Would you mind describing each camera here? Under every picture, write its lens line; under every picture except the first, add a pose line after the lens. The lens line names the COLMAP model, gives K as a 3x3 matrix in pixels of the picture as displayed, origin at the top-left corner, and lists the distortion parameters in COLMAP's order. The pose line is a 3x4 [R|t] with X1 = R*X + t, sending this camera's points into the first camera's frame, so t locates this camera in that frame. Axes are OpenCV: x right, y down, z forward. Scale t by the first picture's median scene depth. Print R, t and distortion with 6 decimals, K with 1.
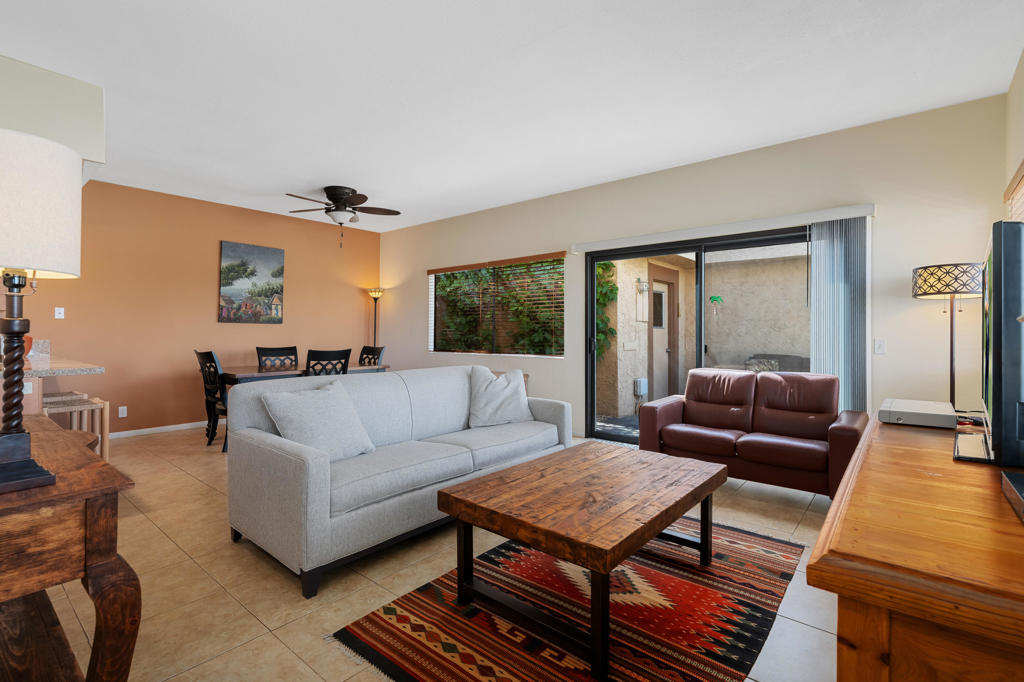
lens RADIAL K [[467.8, 0, 517.1], [0, 467.8, 332.4], [0, 0, 1]] dist [-0.001490, -0.000369]
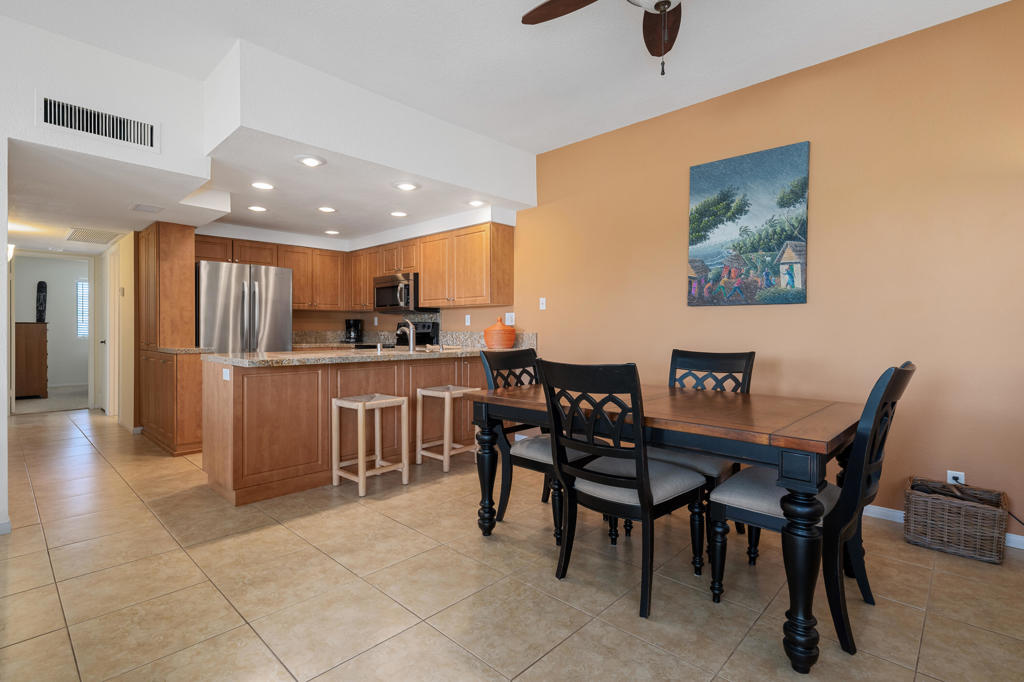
lens RADIAL K [[488.9, 0, 516.4], [0, 488.9, 328.8], [0, 0, 1]] dist [0.003453, -0.000135]
pose [[-0.063152, -0.002496, -0.998001, -0.001935], [-0.000078, 0.999997, -0.002496, 0.009515], [0.998004, -0.000080, -0.063152, 0.847124]]
